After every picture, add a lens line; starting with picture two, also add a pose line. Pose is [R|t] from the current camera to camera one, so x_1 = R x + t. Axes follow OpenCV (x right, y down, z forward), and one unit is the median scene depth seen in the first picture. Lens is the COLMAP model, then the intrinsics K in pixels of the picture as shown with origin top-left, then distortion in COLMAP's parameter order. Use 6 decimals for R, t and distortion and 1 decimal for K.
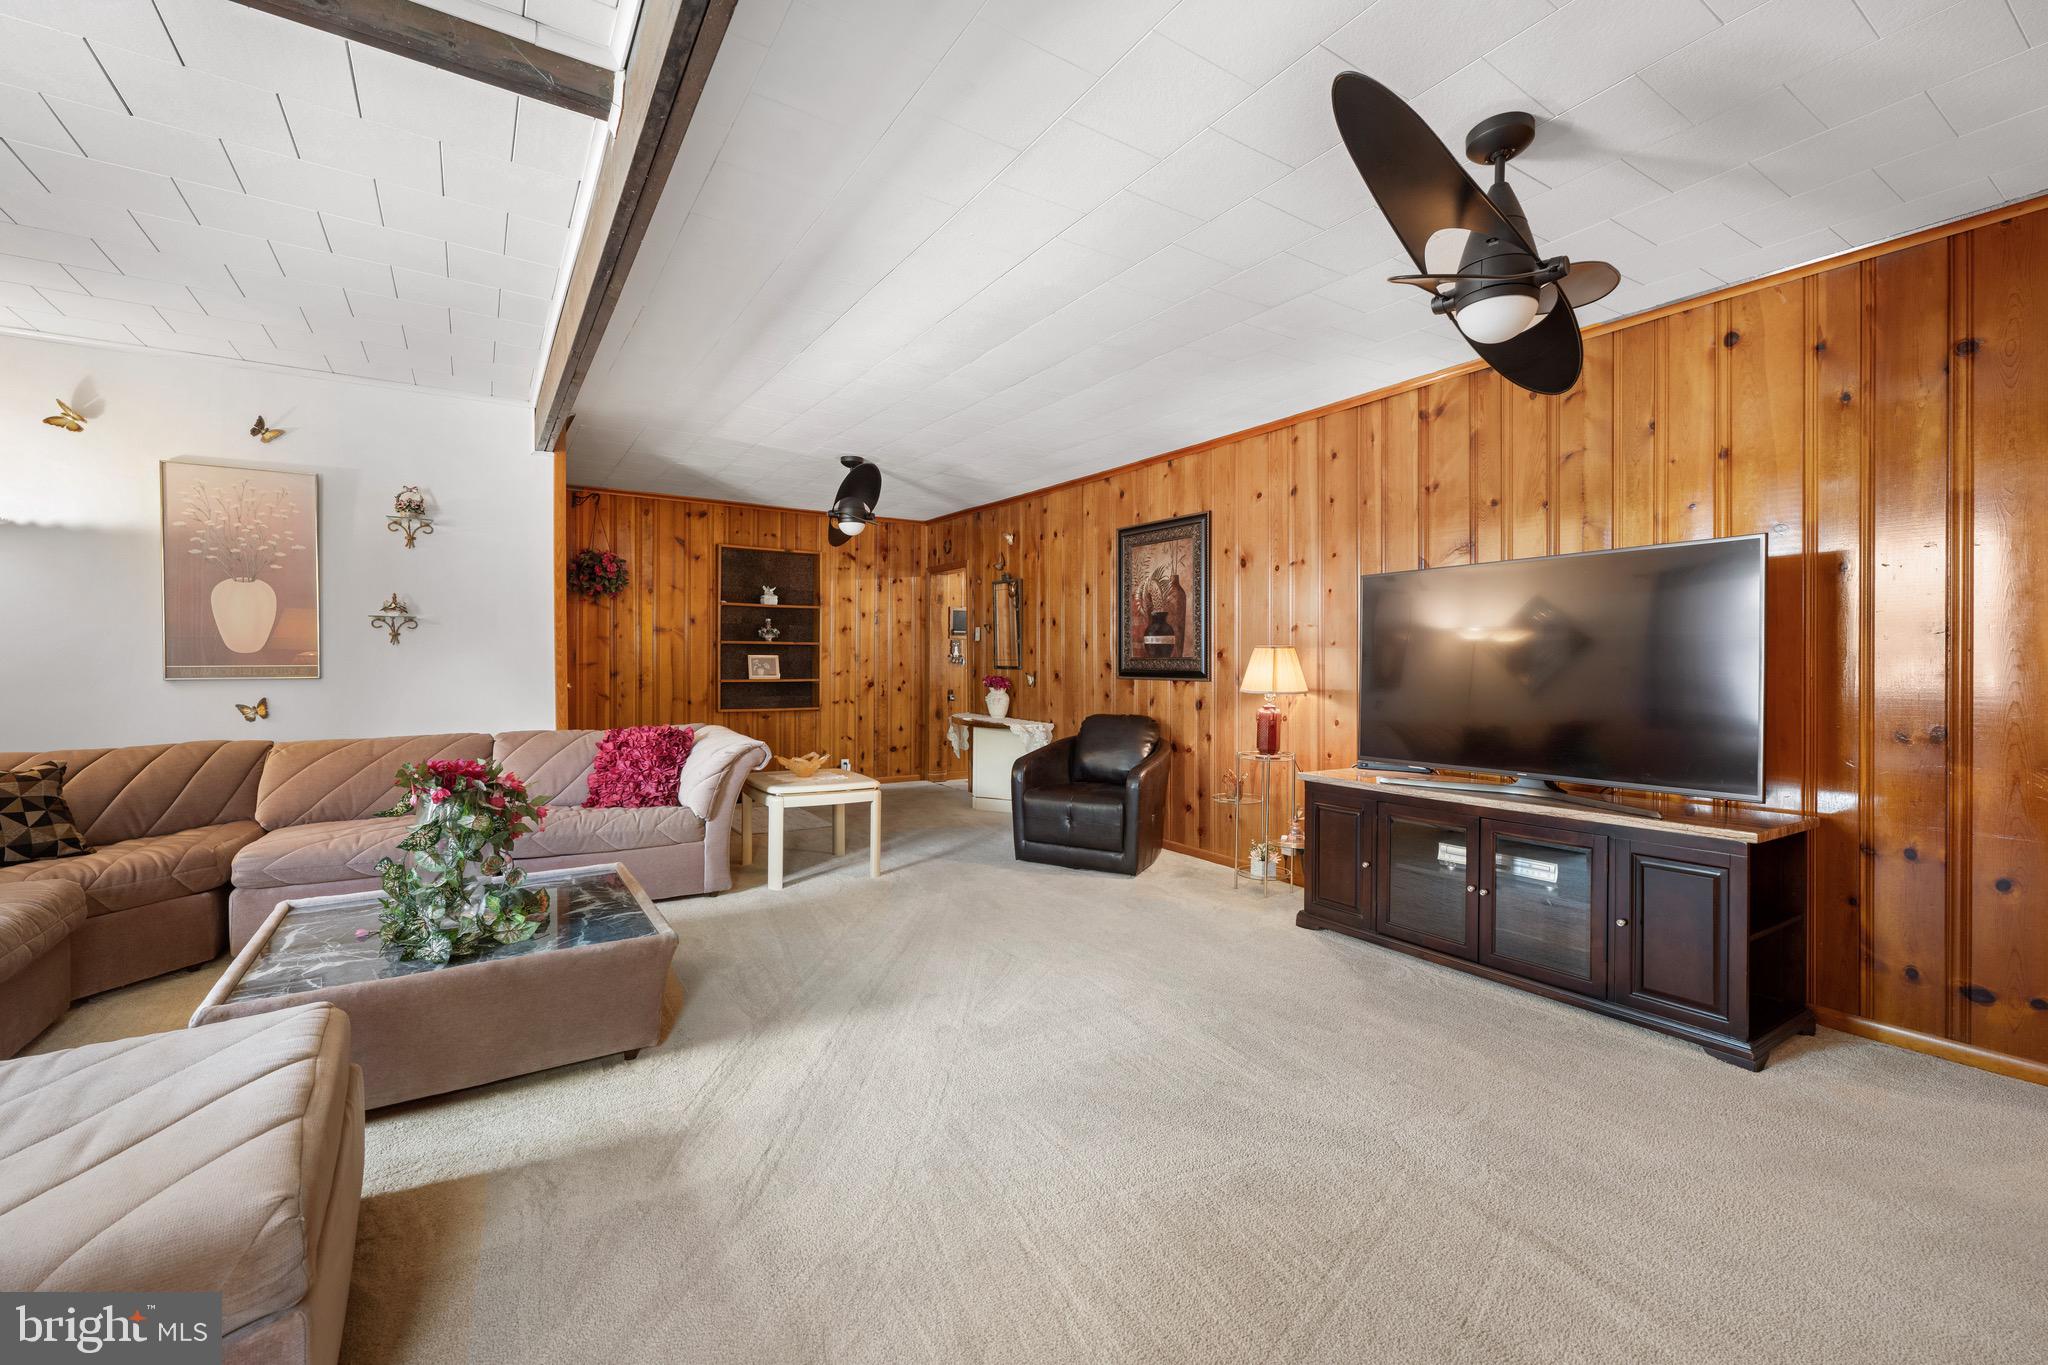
lens RADIAL K [[886.2, 0, 1025.0], [0, 886.2, 670.2], [0, 0, 1]] dist [-0.003814, 0.000104]
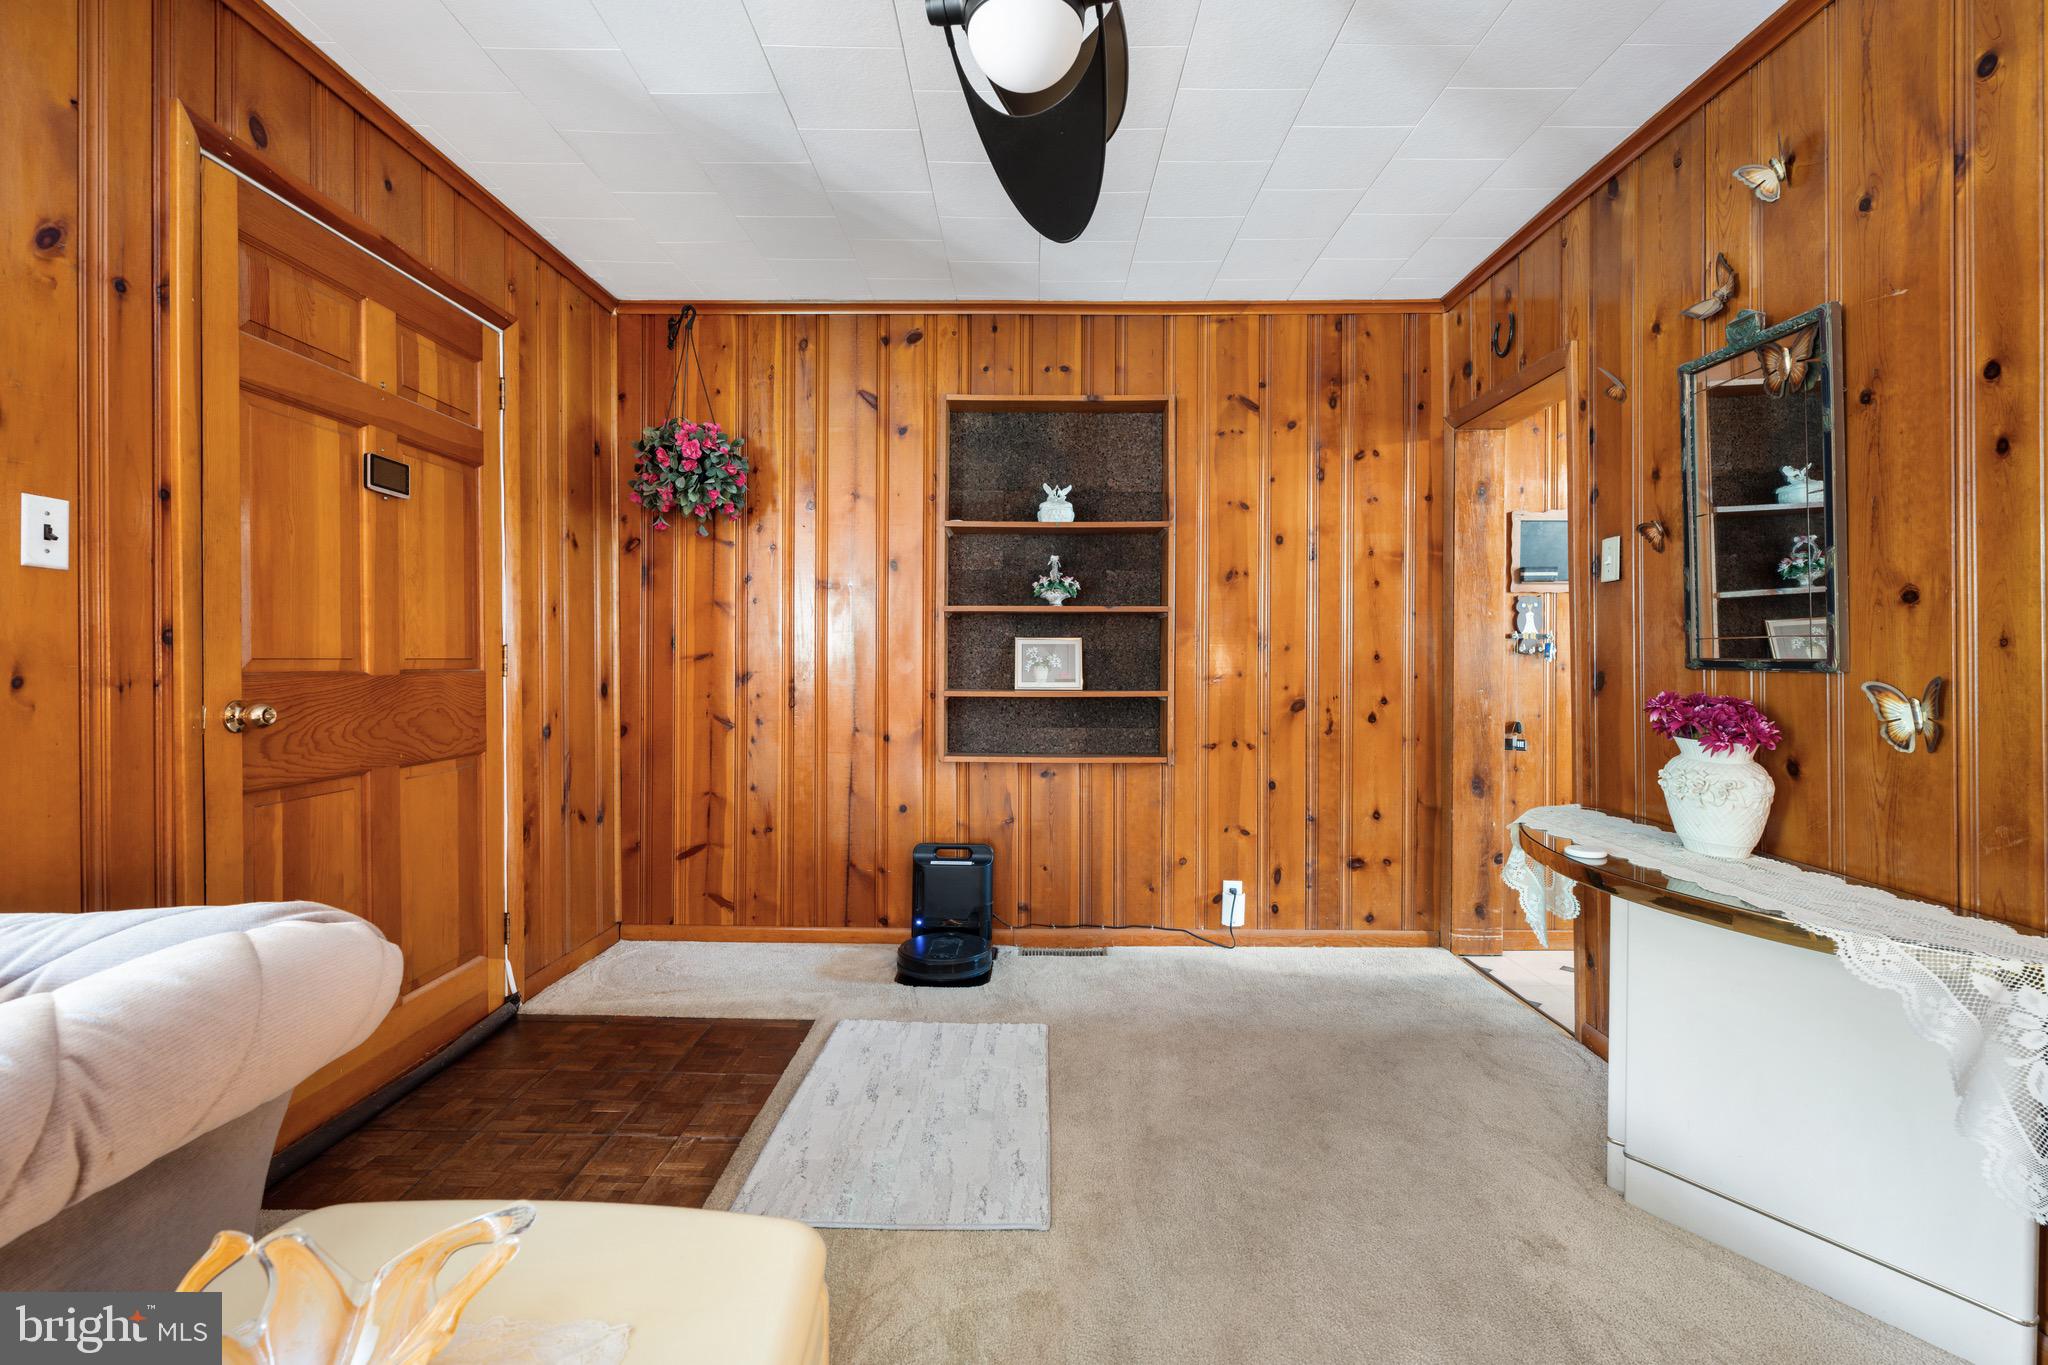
lens RADIAL K [[886.2, 0, 1033.0], [0, 886.2, 660.7], [0, 0, 1]] dist [-0.003814, 0.000104]
pose [[0.836702, -0.001779, -0.547656, -0.053387], [-0.004099, 0.999946, -0.009512, -0.000784], [0.547644, 0.010204, 0.836649, 0.624808]]
